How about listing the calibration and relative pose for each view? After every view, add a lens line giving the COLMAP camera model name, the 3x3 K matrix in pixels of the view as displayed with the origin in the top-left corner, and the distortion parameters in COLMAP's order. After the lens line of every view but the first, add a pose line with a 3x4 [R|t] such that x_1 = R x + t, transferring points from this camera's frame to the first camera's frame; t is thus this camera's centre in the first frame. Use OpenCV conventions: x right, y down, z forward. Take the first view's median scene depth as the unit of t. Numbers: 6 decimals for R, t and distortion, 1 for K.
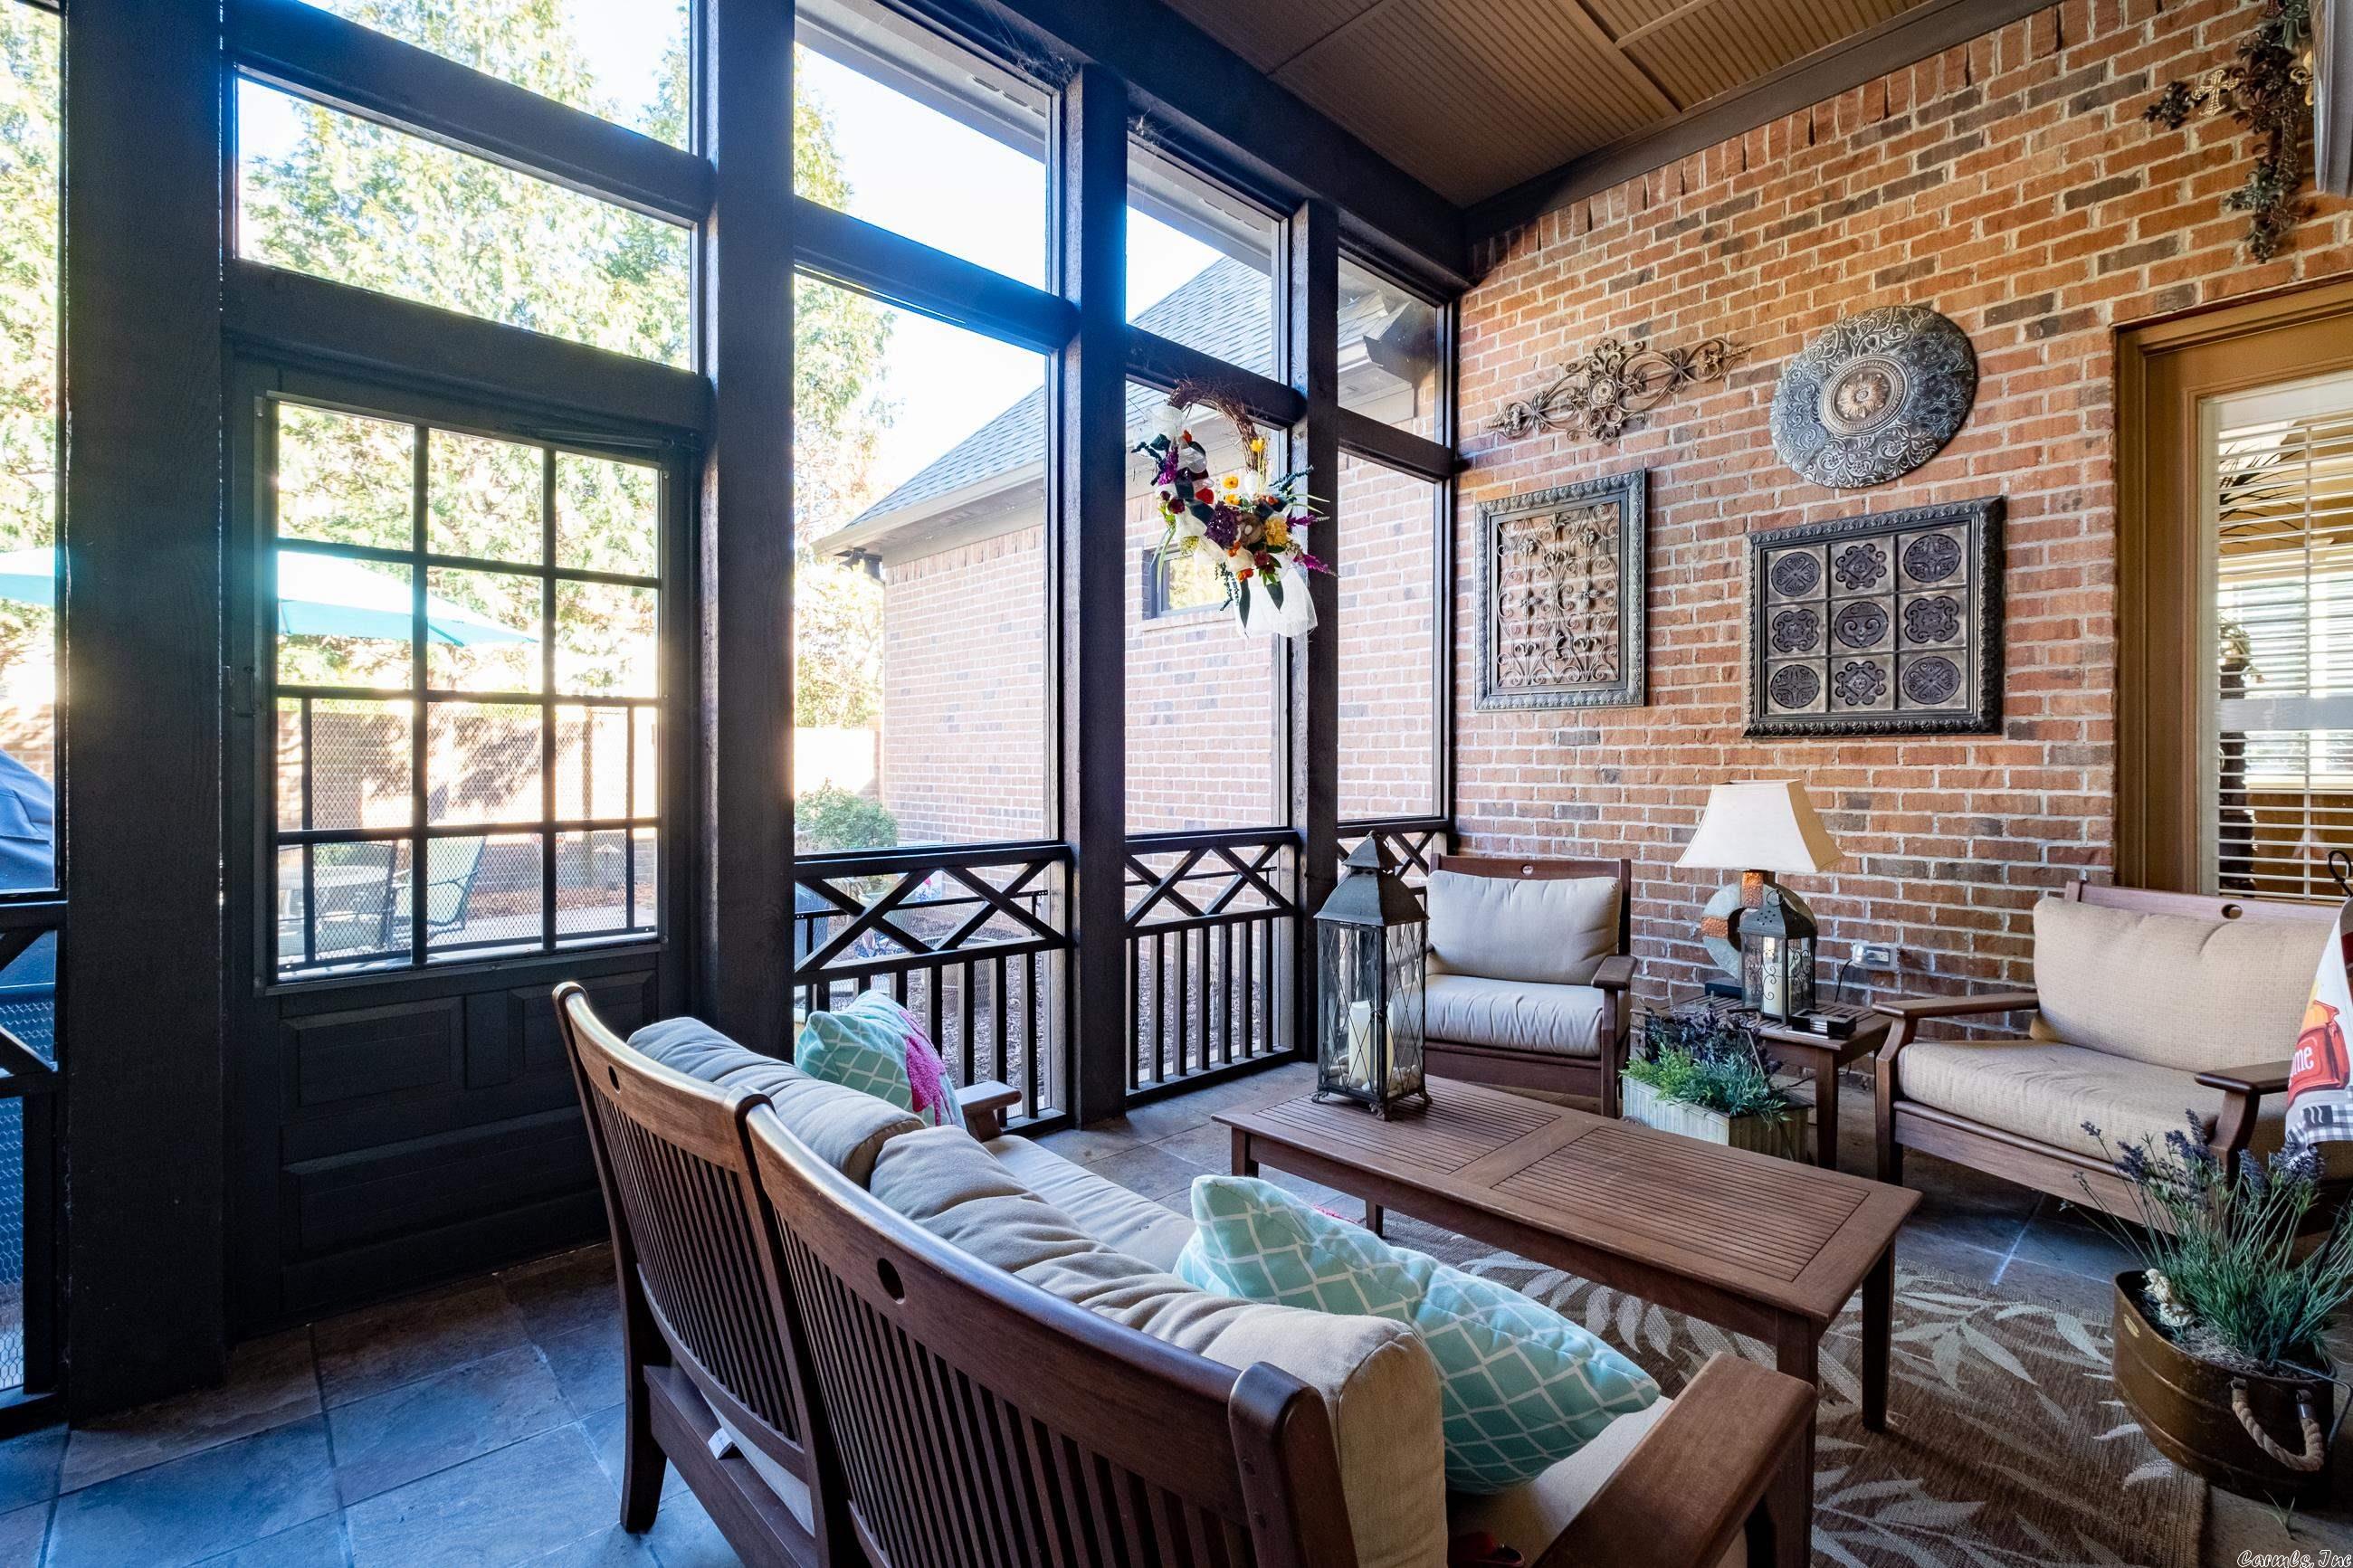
lens RADIAL K [[1063.2, 0, 1172.4], [0, 1063.2, 778.3], [0, 0, 1]] dist [-0.009175, 0.000648]
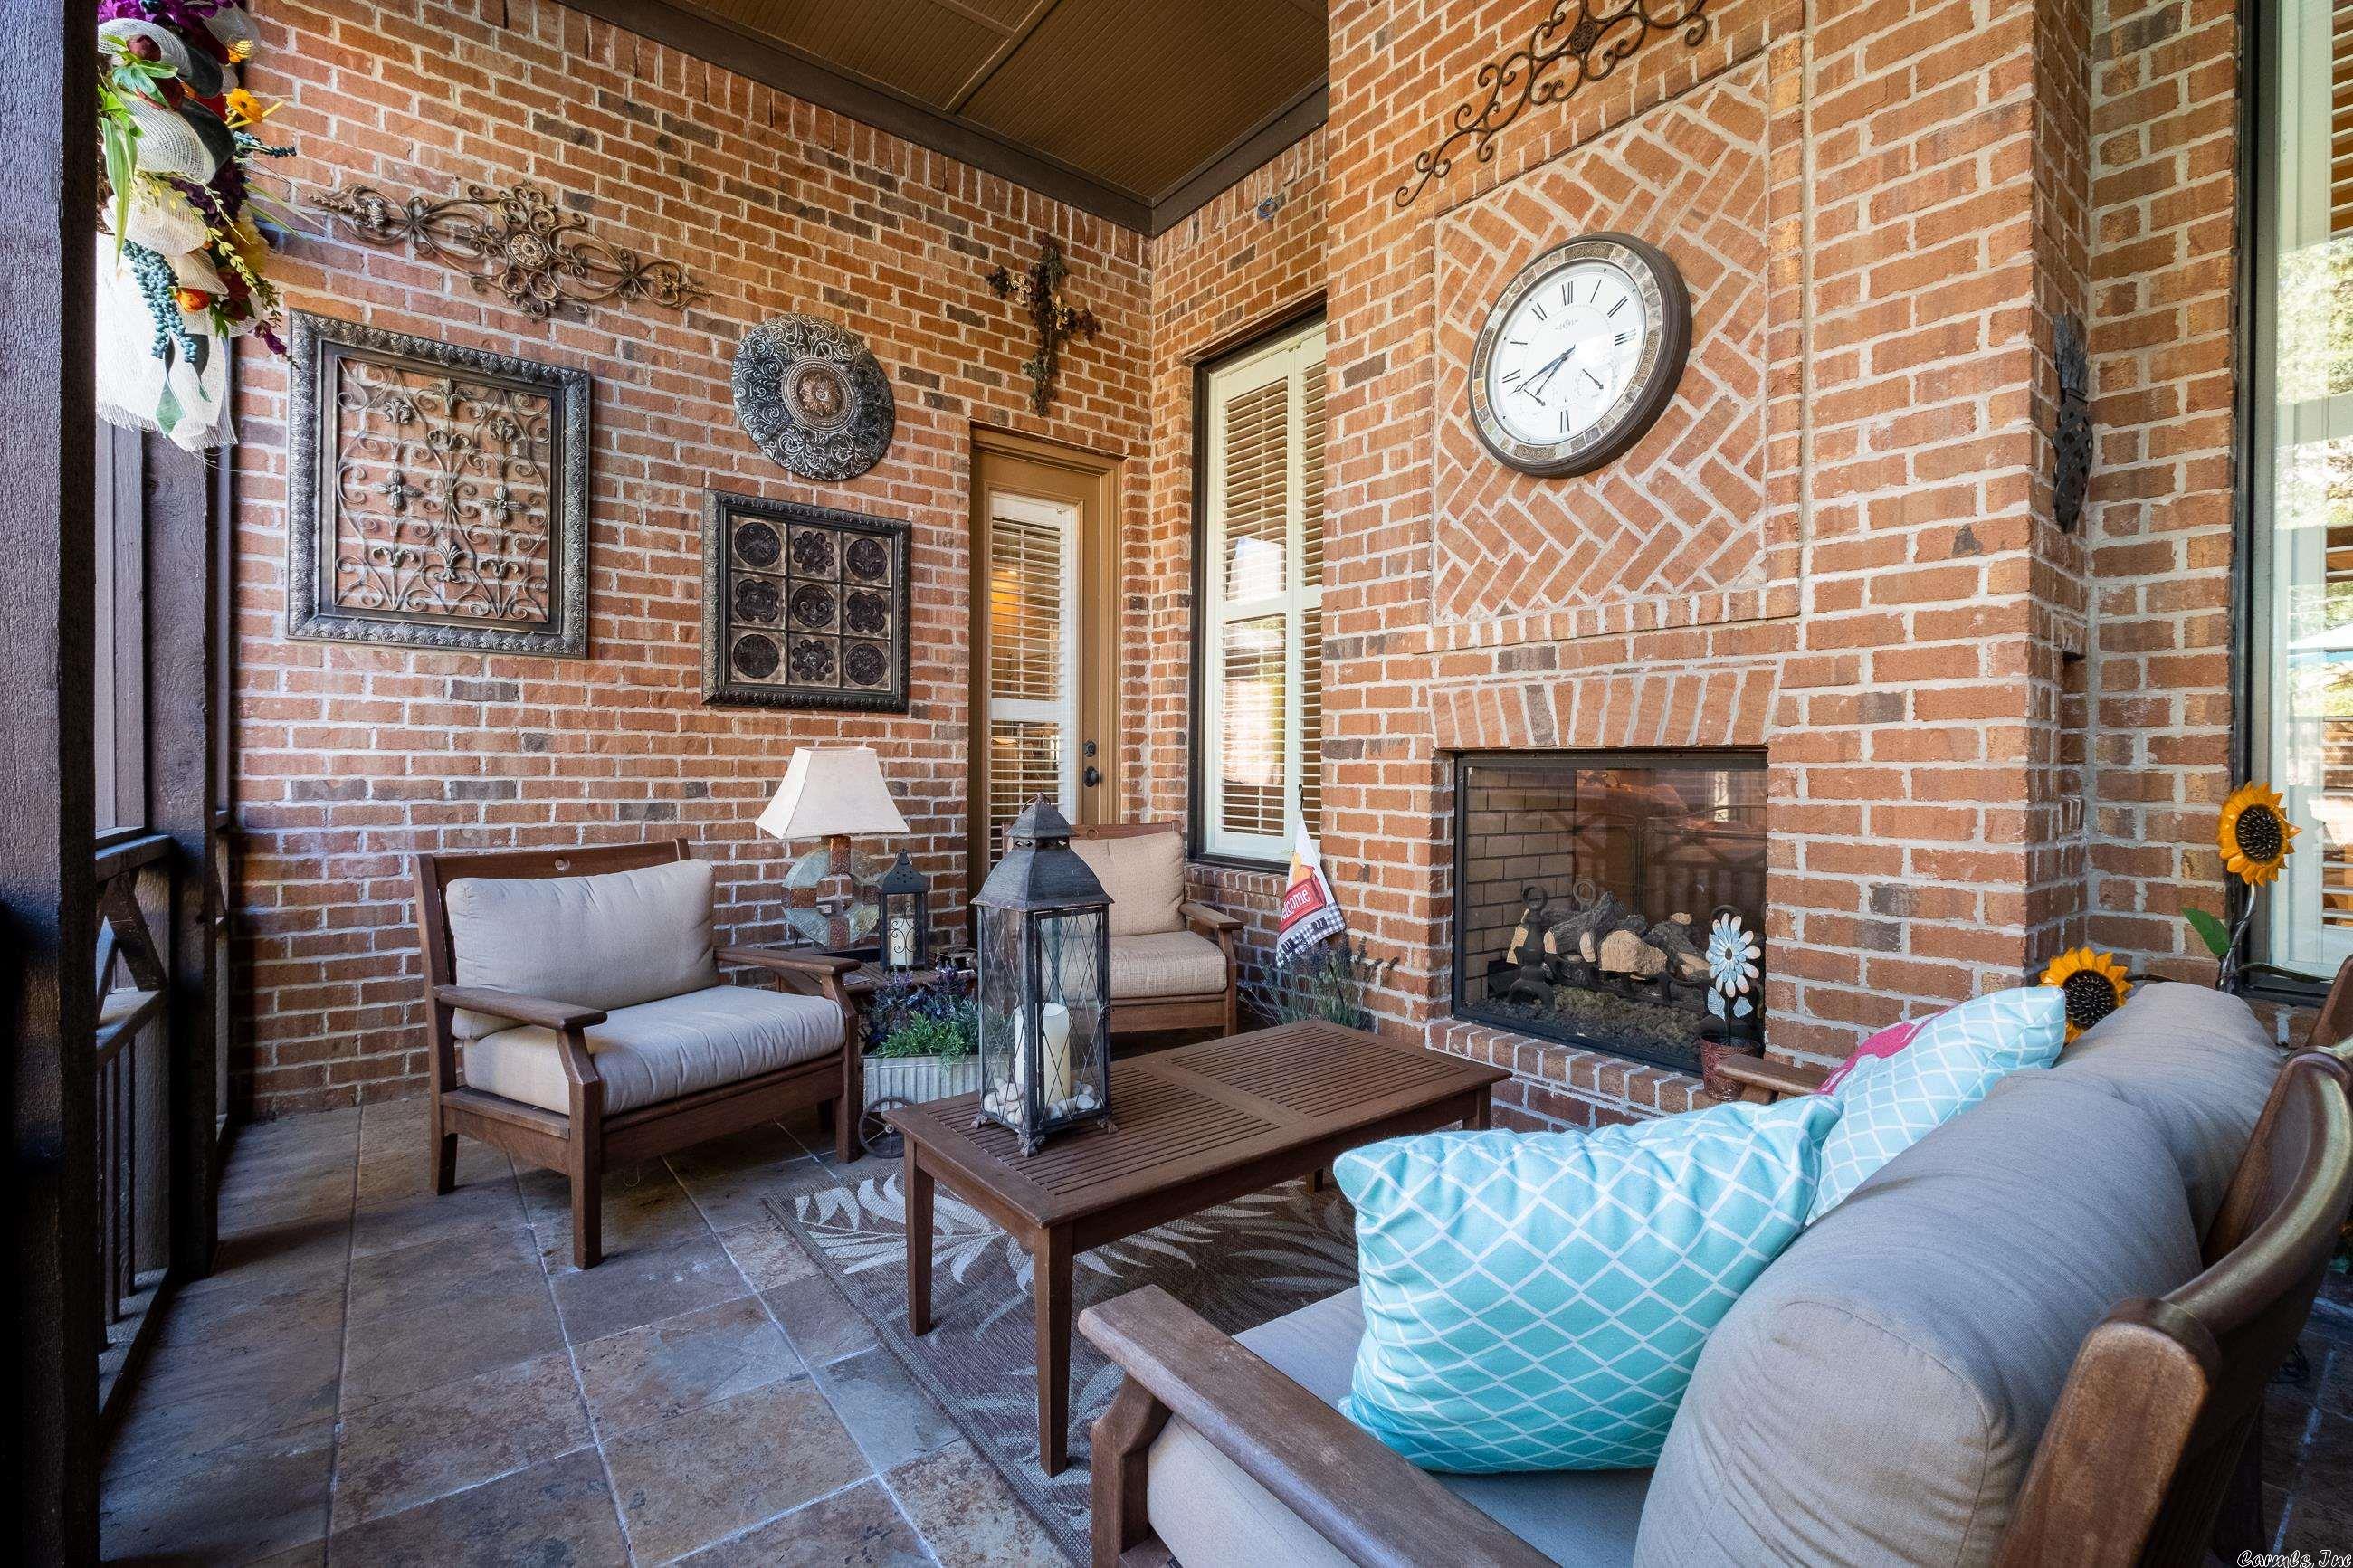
lens RADIAL K [[1063.2, 0, 1171.3], [0, 1063.2, 778.7], [0, 0, 1]] dist [-0.009175, 0.000648]
pose [[0.060162, -0.014834, 0.998078, -0.367572], [-0.002586, 0.999884, 0.015016, 0.012470], [-0.998185, -0.003484, 0.060117, 0.505712]]
